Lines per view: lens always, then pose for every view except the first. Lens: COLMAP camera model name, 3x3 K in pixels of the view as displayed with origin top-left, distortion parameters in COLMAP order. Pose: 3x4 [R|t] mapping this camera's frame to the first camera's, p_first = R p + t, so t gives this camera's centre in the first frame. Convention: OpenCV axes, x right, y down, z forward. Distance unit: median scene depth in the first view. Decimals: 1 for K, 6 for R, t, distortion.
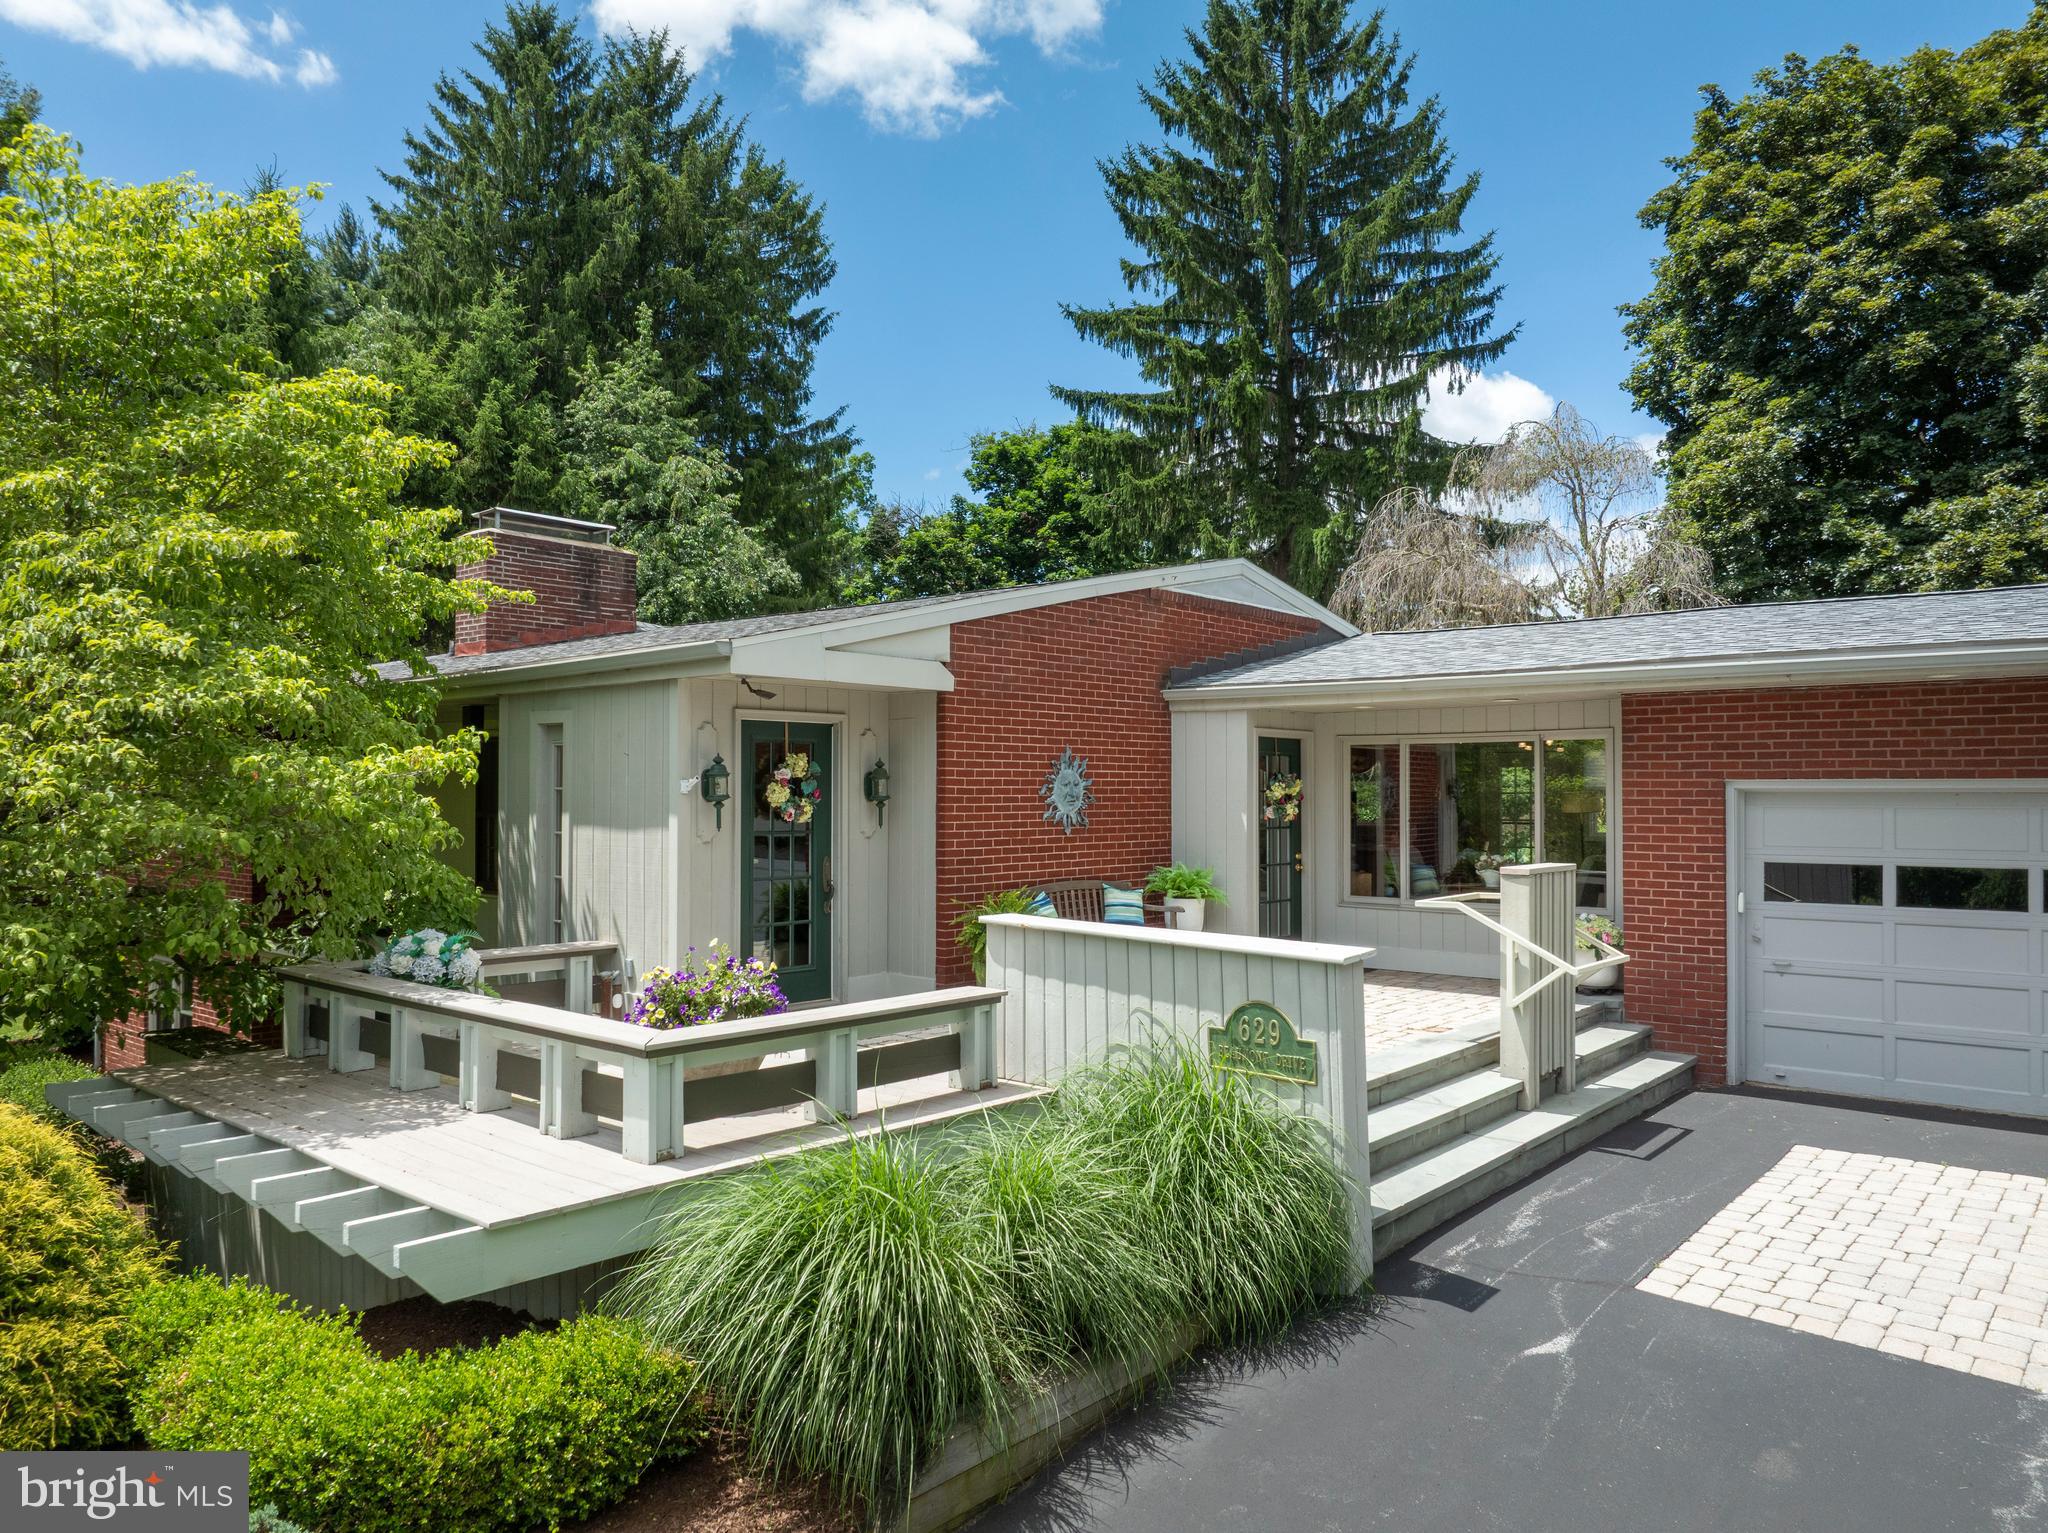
lens RADIAL K [[1436.2, 0, 1023.6], [0, 1436.2, 773.8], [0, 0, 1]] dist [-0.042188, 0.010315]
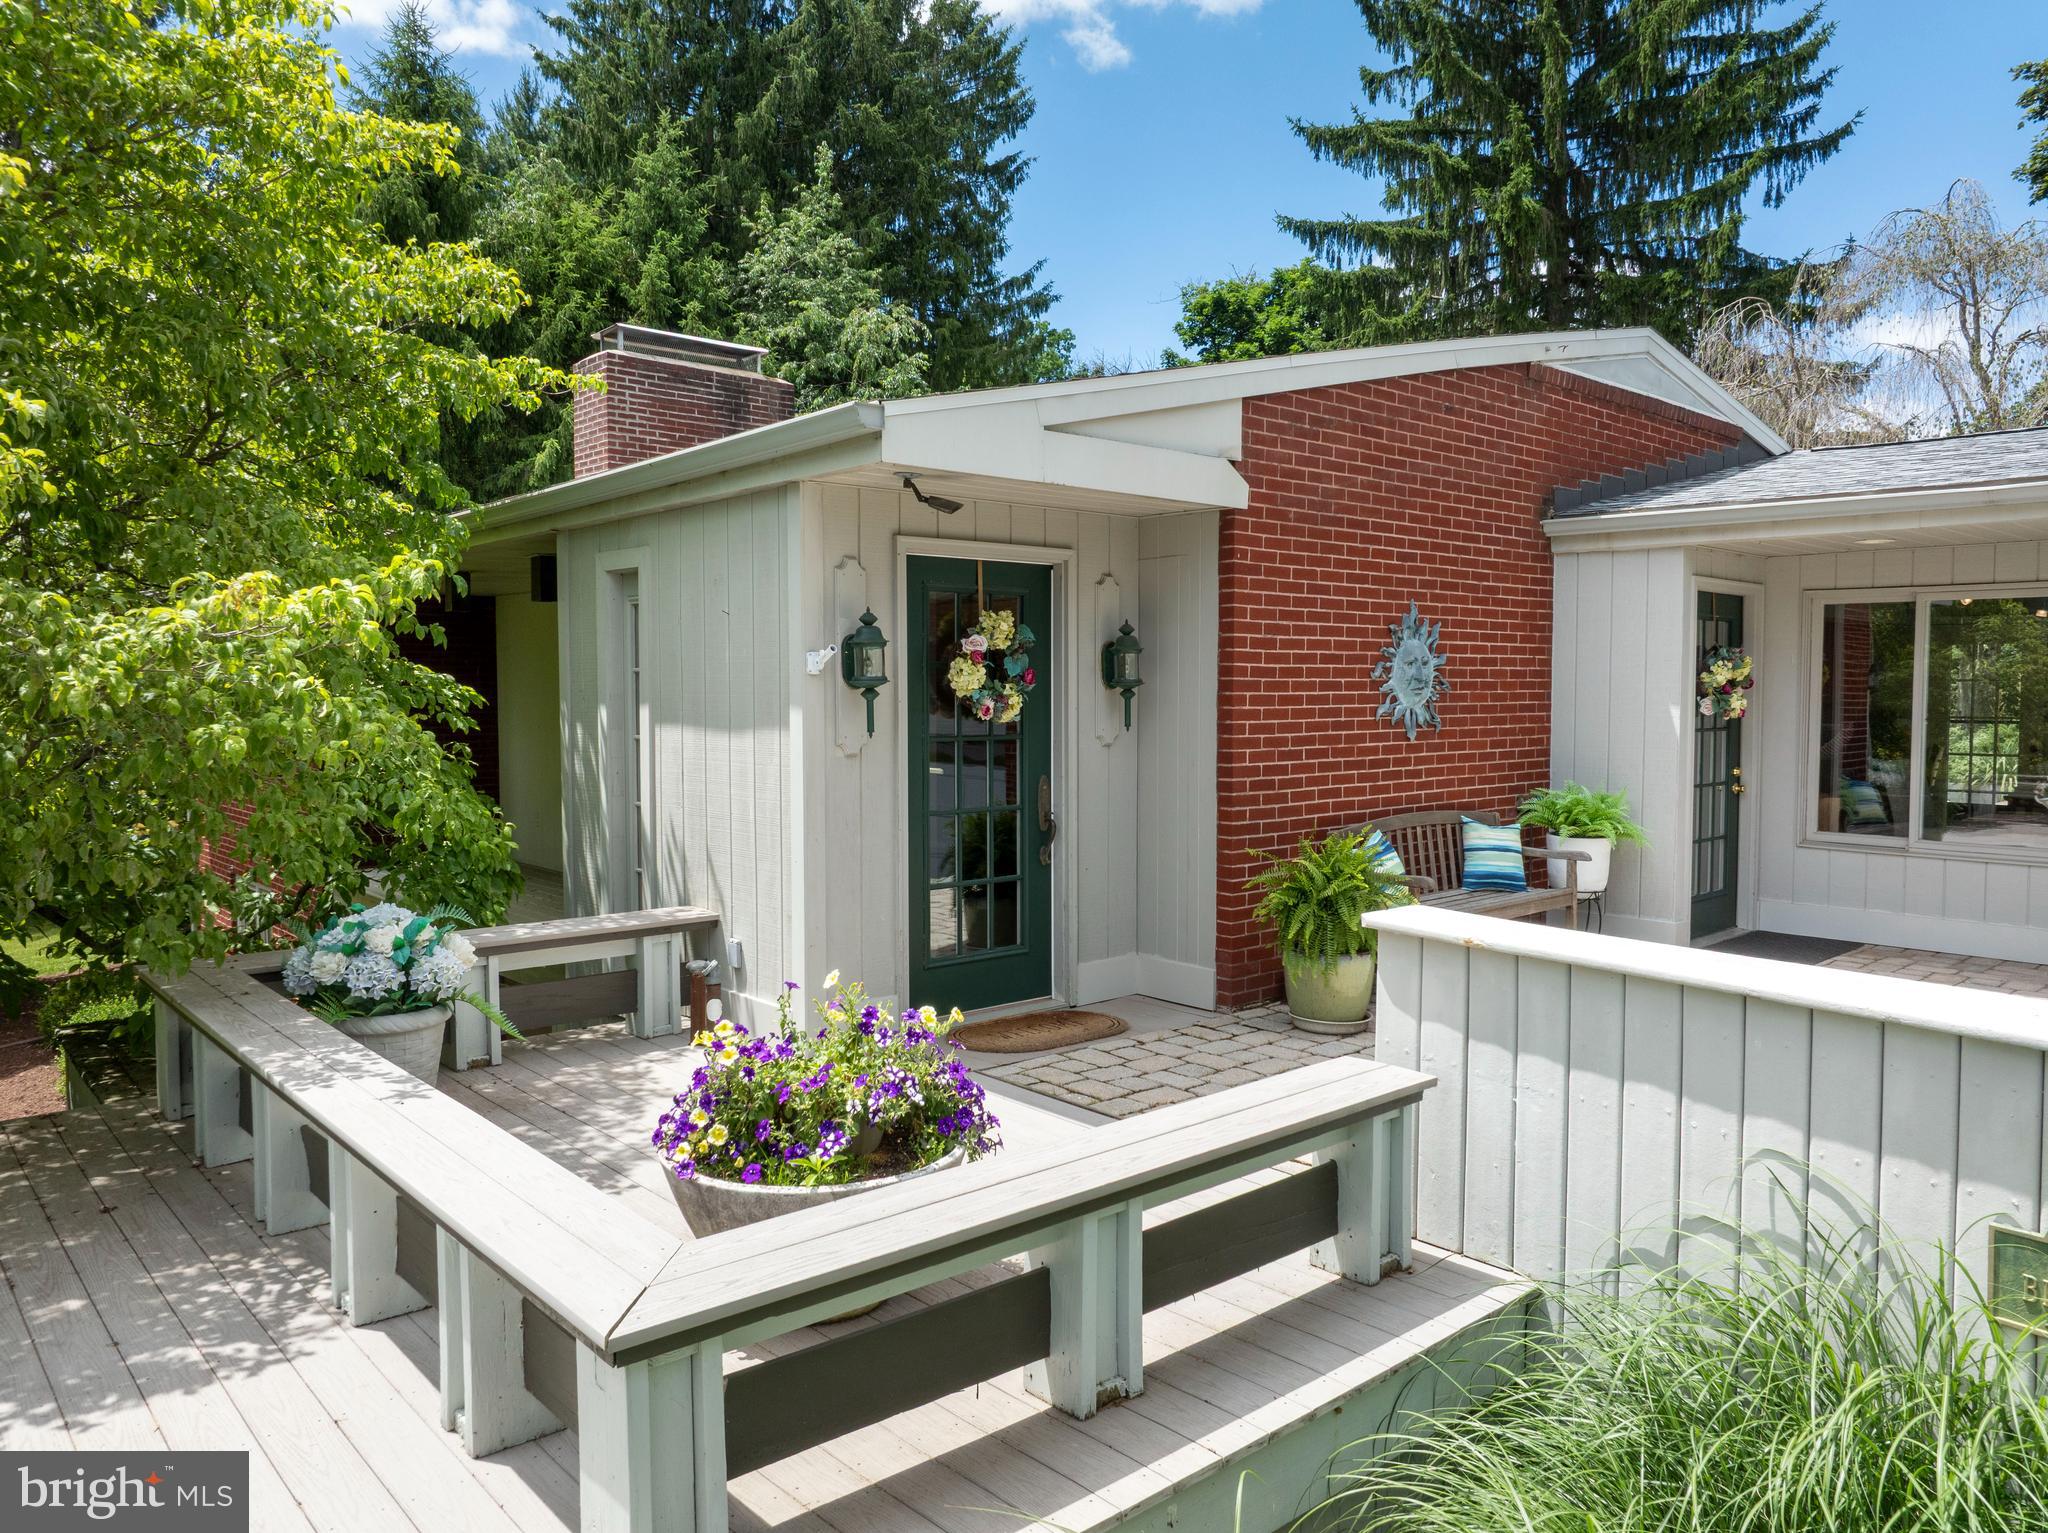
lens RADIAL K [[1436.2, 0, 1017.5], [0, 1436.2, 775.2], [0, 0, 1]] dist [-0.042188, 0.010315]
pose [[0.990313, 0.006503, -0.138701, -0.027820], [0.003915, 0.997198, 0.074710, 0.004598], [0.138799, -0.074529, 0.987512, 0.169533]]
